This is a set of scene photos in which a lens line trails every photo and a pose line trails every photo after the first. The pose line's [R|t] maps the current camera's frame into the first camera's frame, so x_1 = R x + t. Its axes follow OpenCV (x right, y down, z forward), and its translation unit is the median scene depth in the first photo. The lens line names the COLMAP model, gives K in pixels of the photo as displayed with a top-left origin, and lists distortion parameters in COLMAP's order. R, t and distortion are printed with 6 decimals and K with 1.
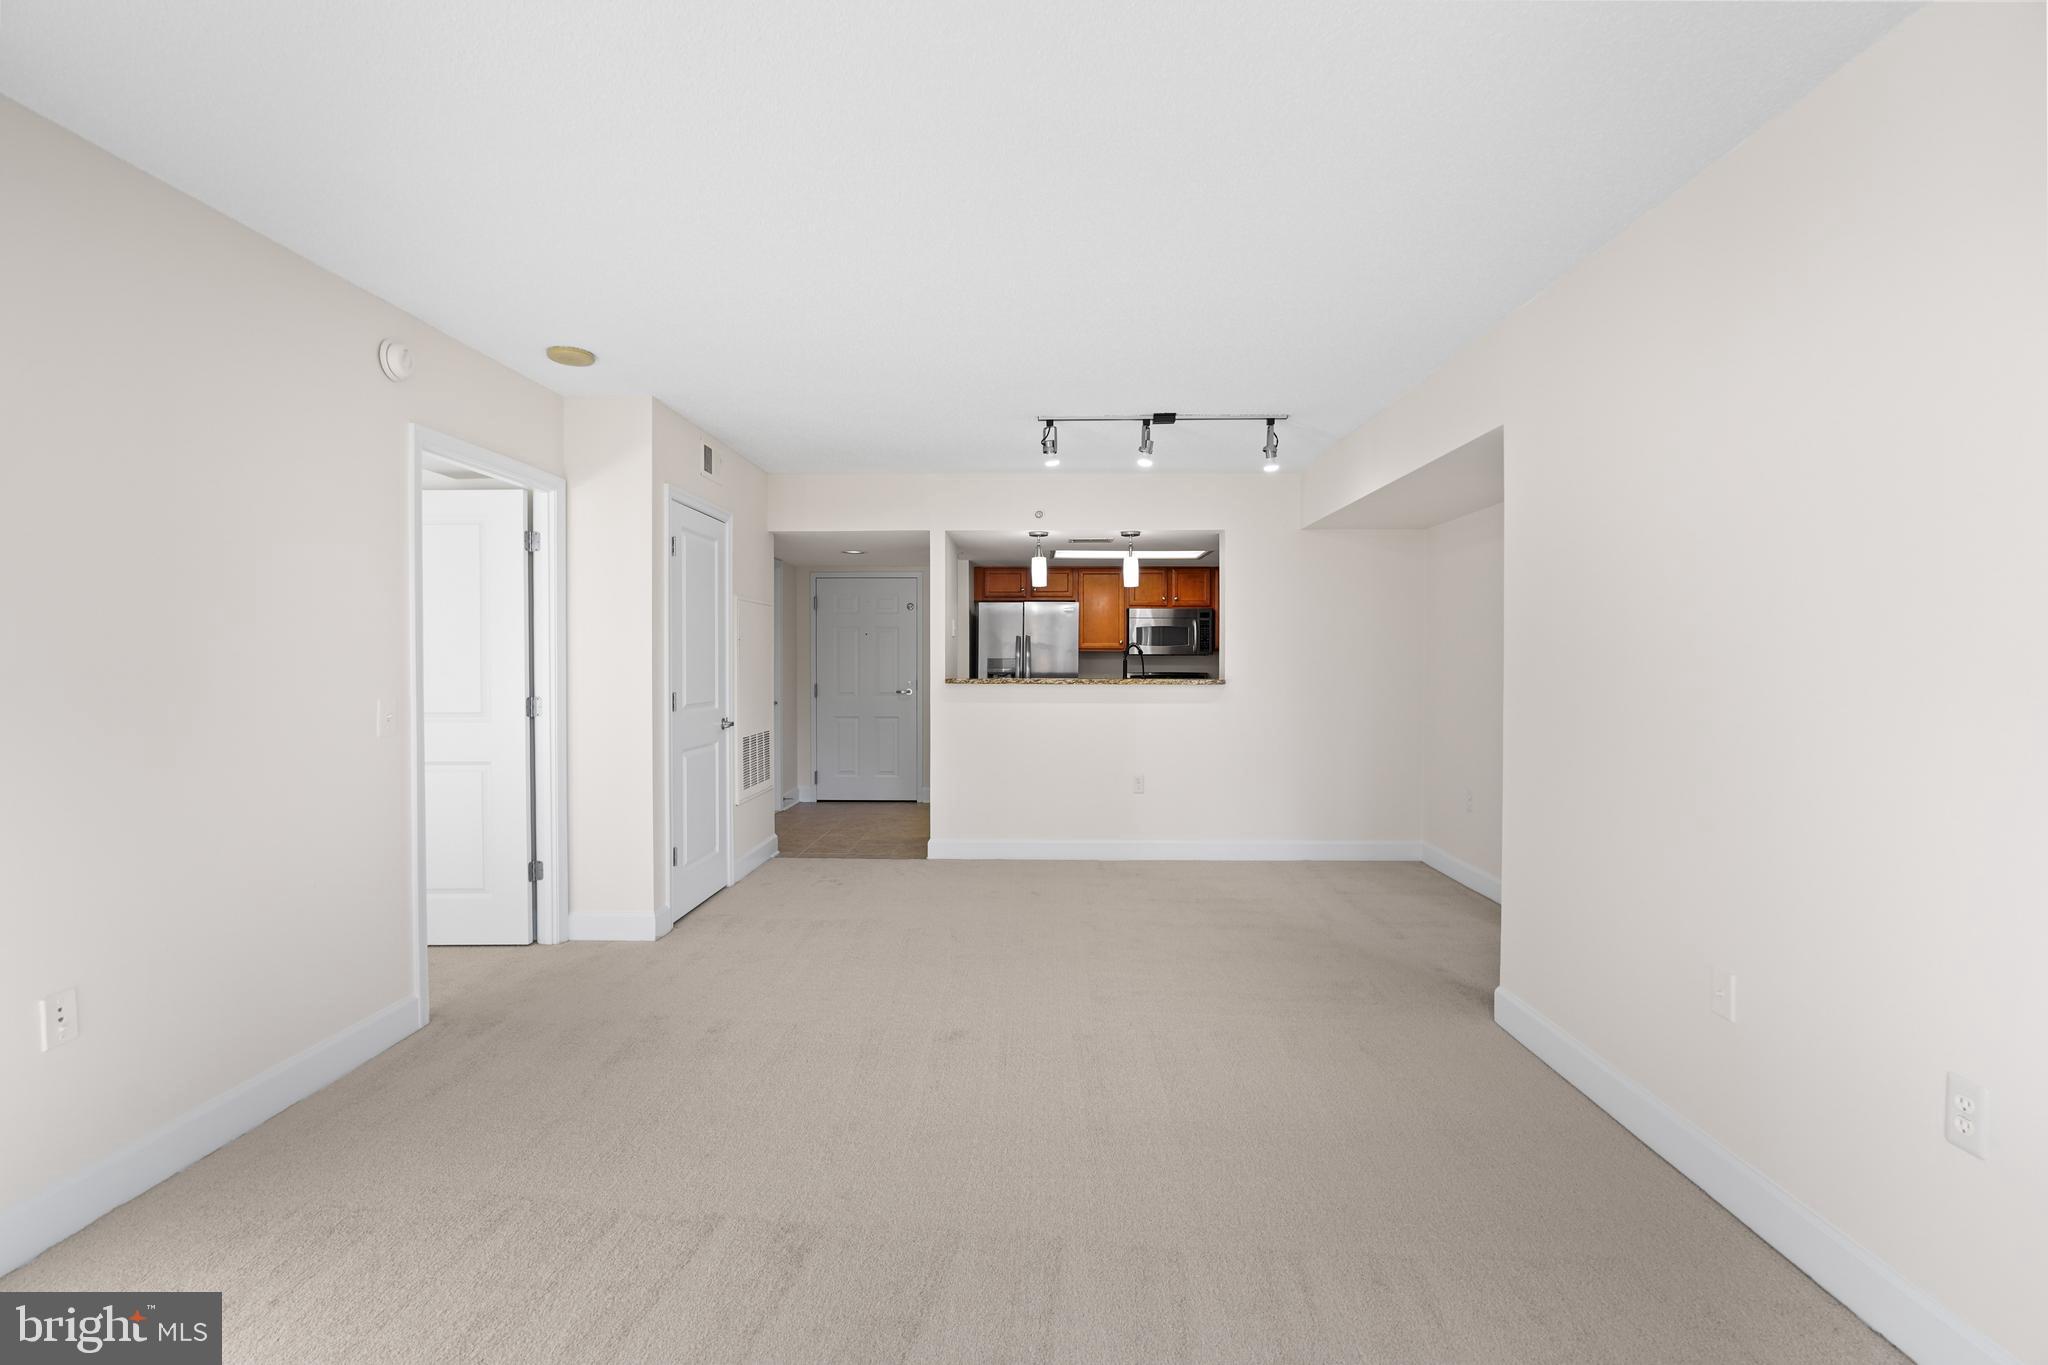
lens RADIAL K [[898.6, 0, 1024.0], [0, 898.6, 682.5], [0, 0, 1]] dist [-0.002636, 0.000477]
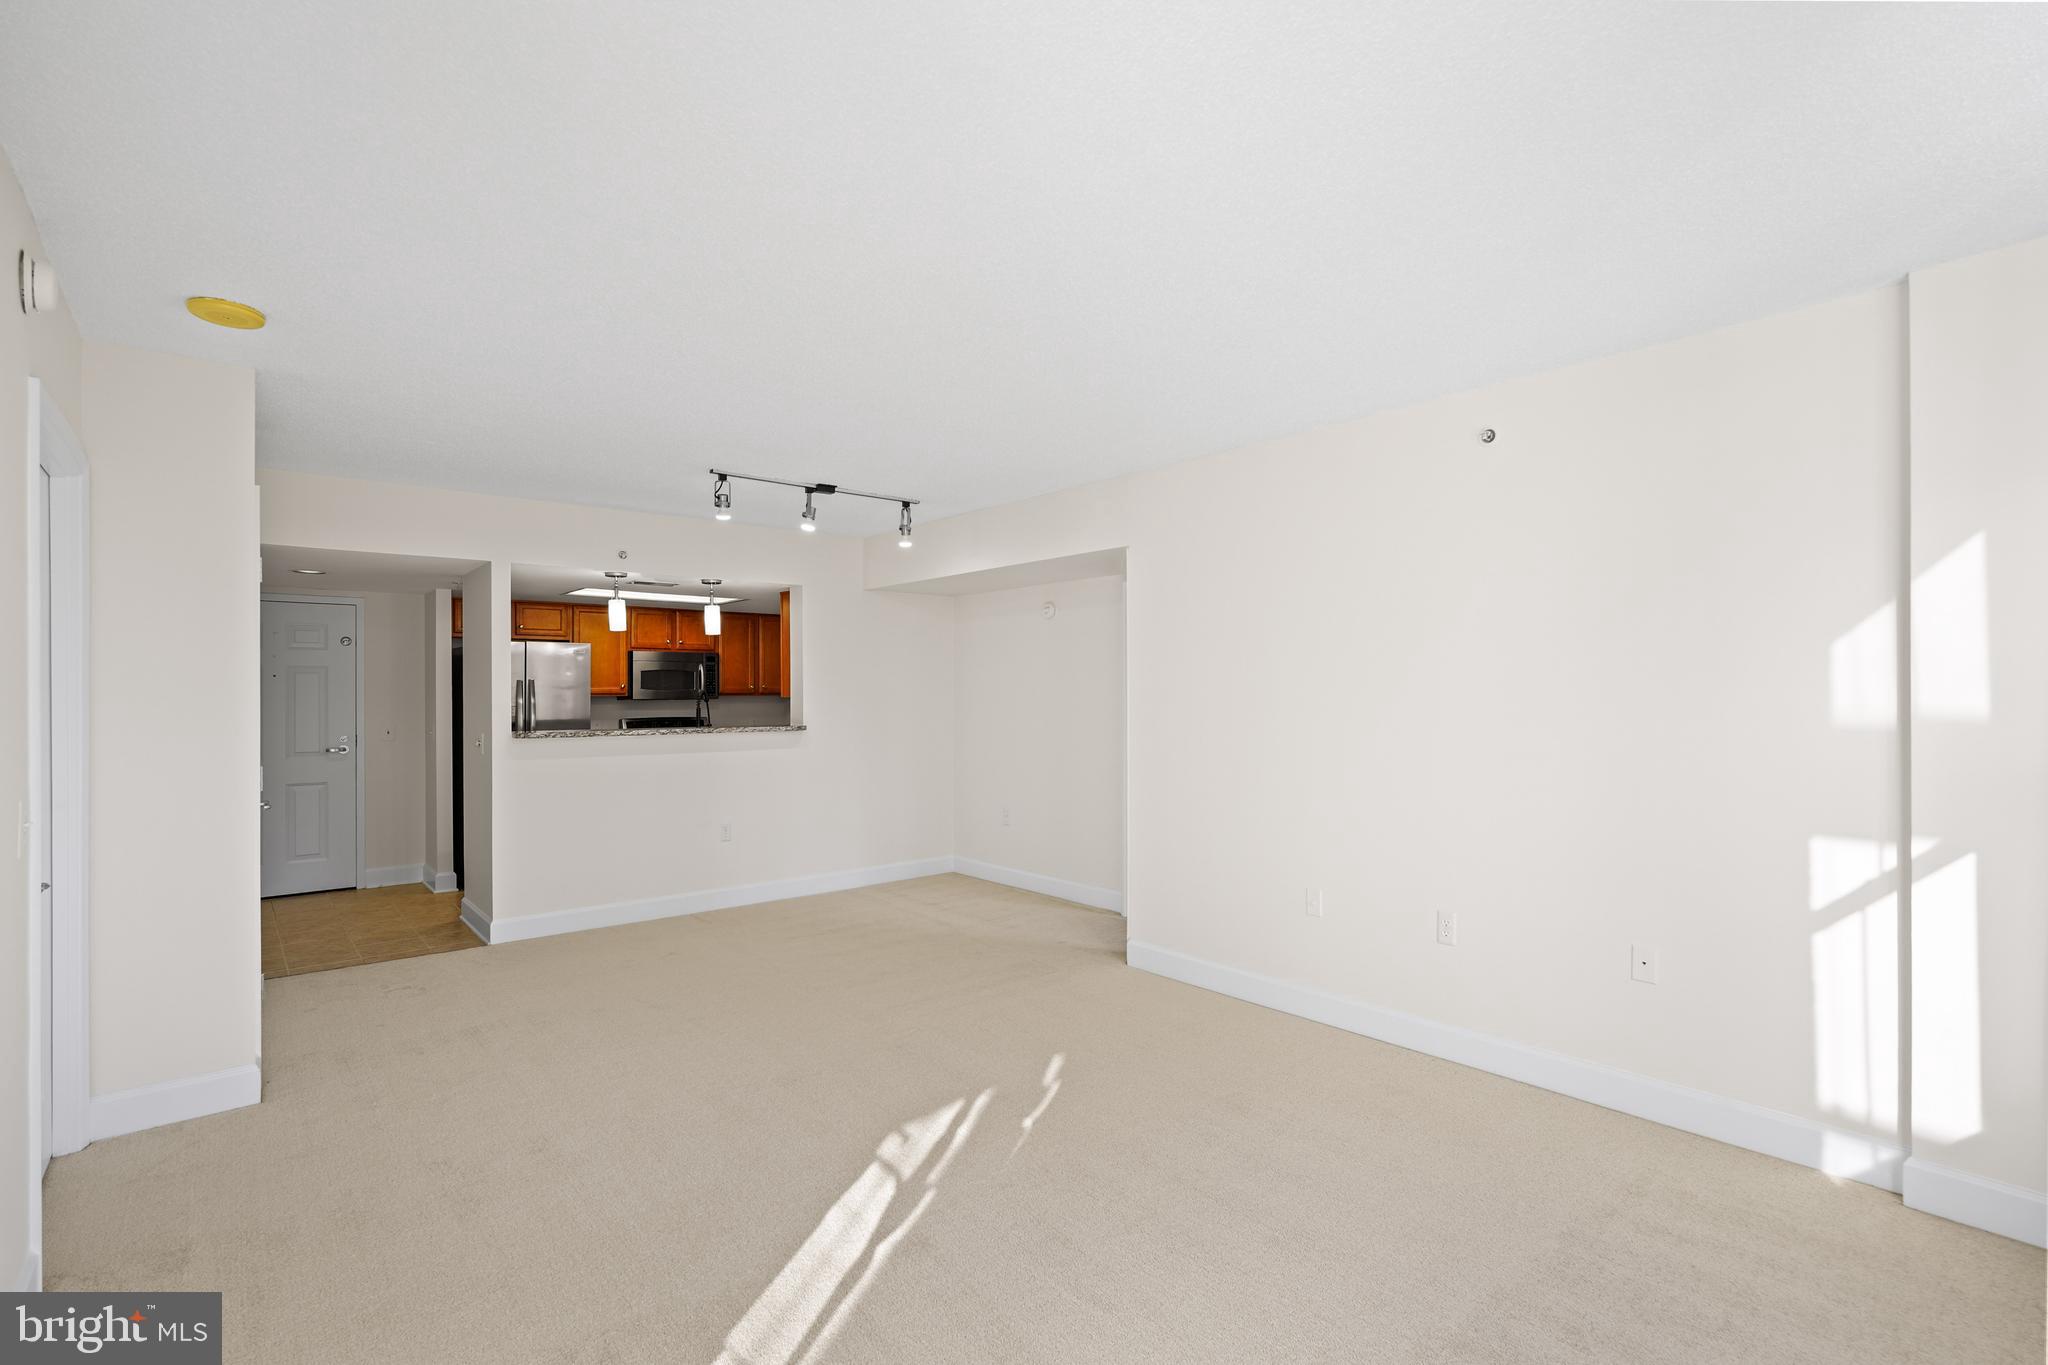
lens RADIAL K [[940.5, 0, 979.4], [0, 940.5, 706.2], [0, 0, 1]] dist [0.026957, -0.000009]
pose [[0.765559, -0.013640, 0.643221, -0.329504], [0.021554, 0.999758, -0.004454, -0.016315], [-0.643004, 0.017274, 0.765668, 0.007693]]
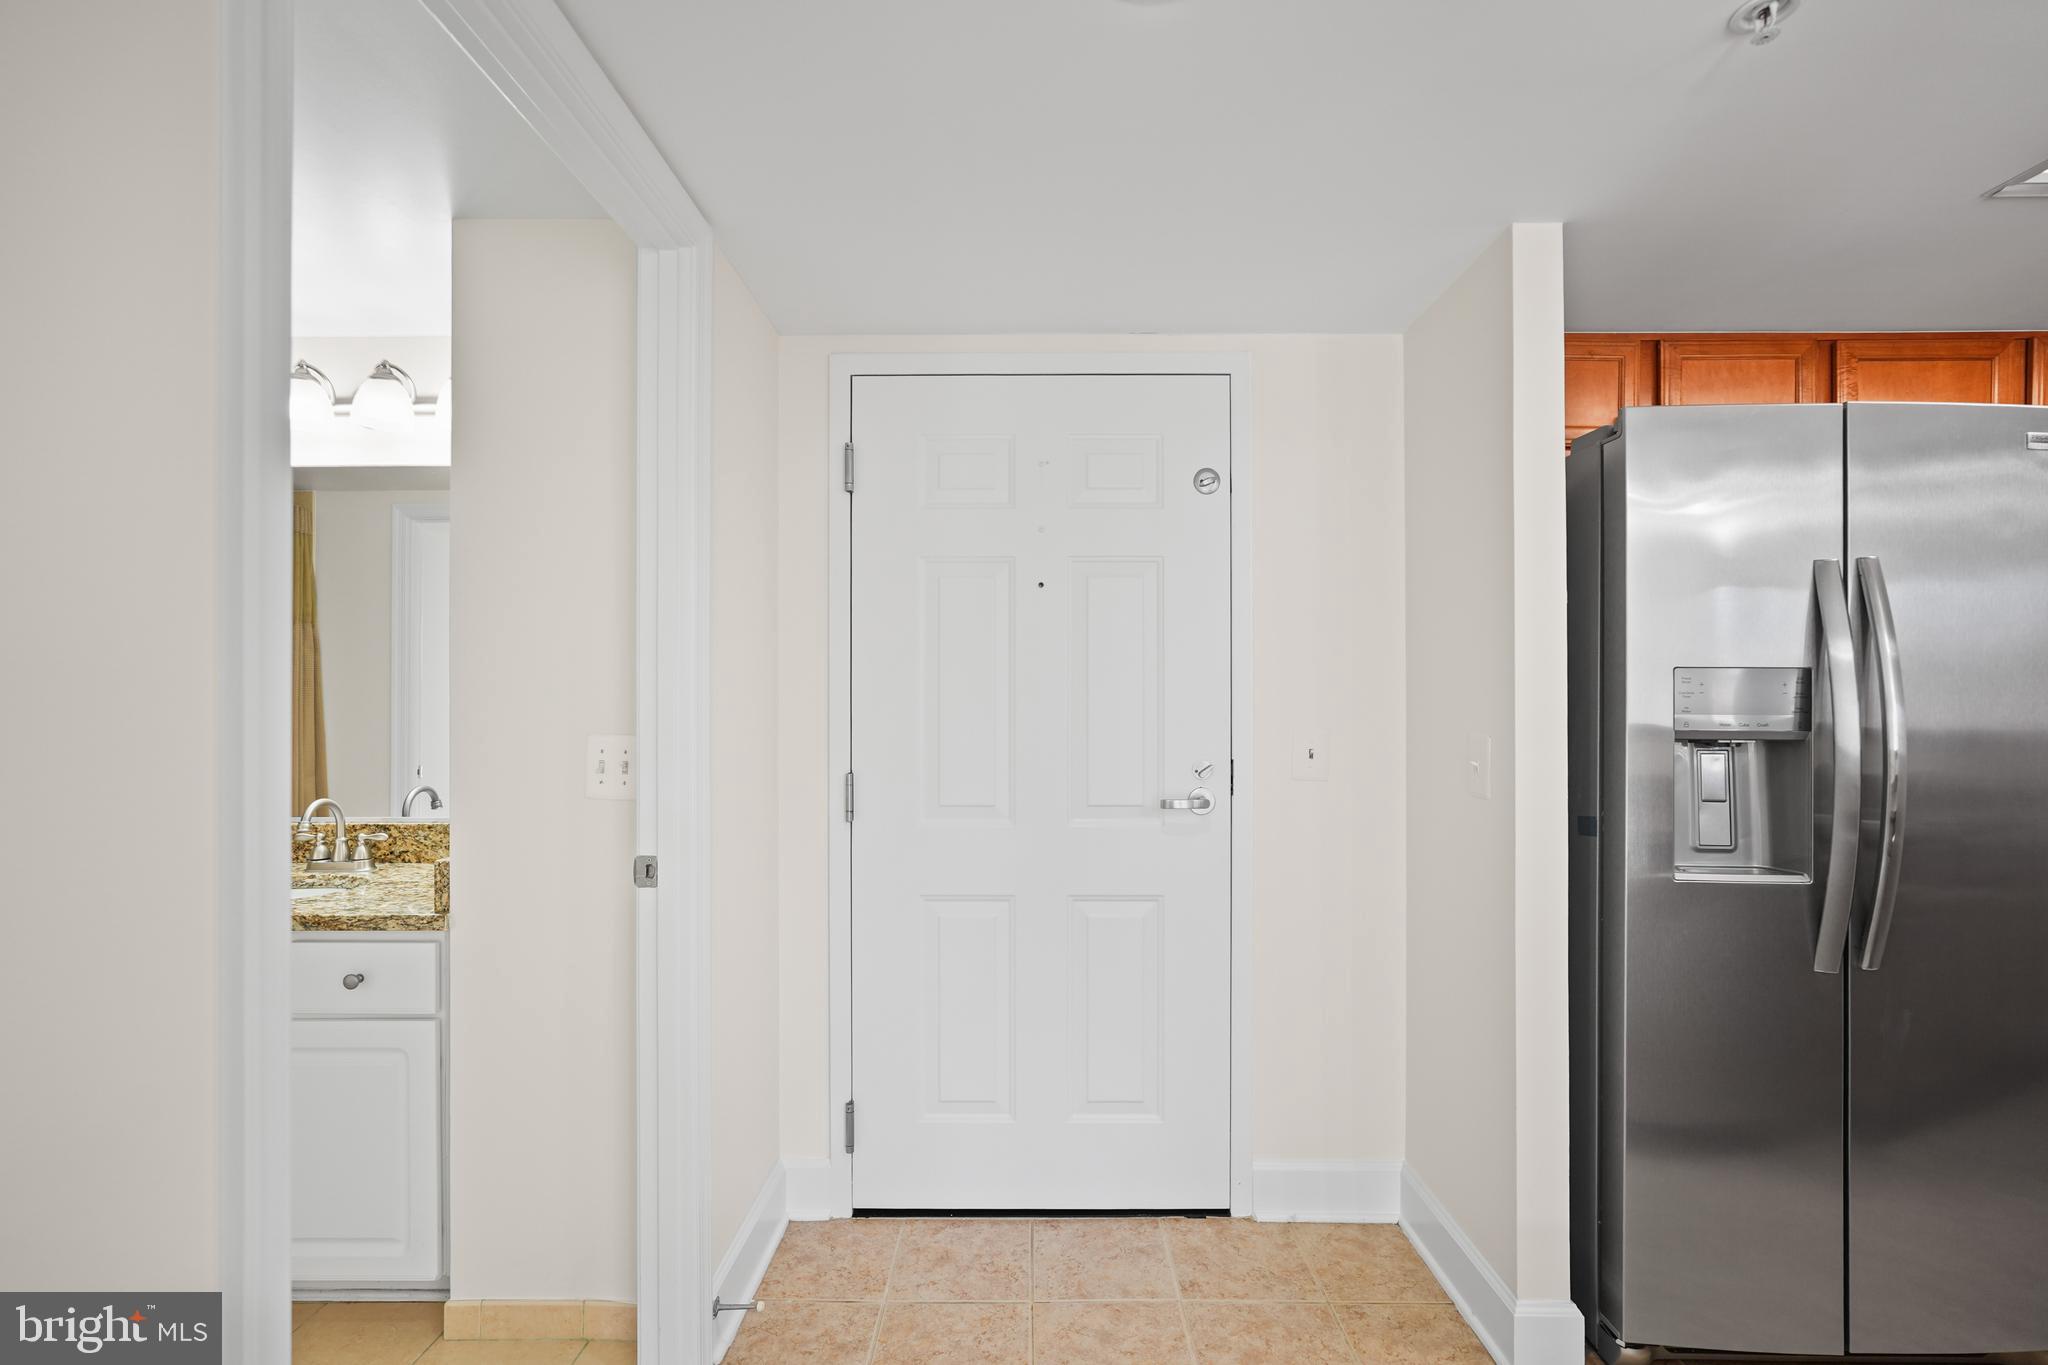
lens RADIAL K [[898.6, 0, 1024.0], [0, 898.6, 682.5], [0, 0, 1]] dist [-0.002636, 0.000477]
pose [[0.999949, -0.006375, 0.007778, -0.253269], [0.006658, 0.999294, -0.036975, -0.020873], [-0.007537, 0.037025, 0.999286, 1.017999]]
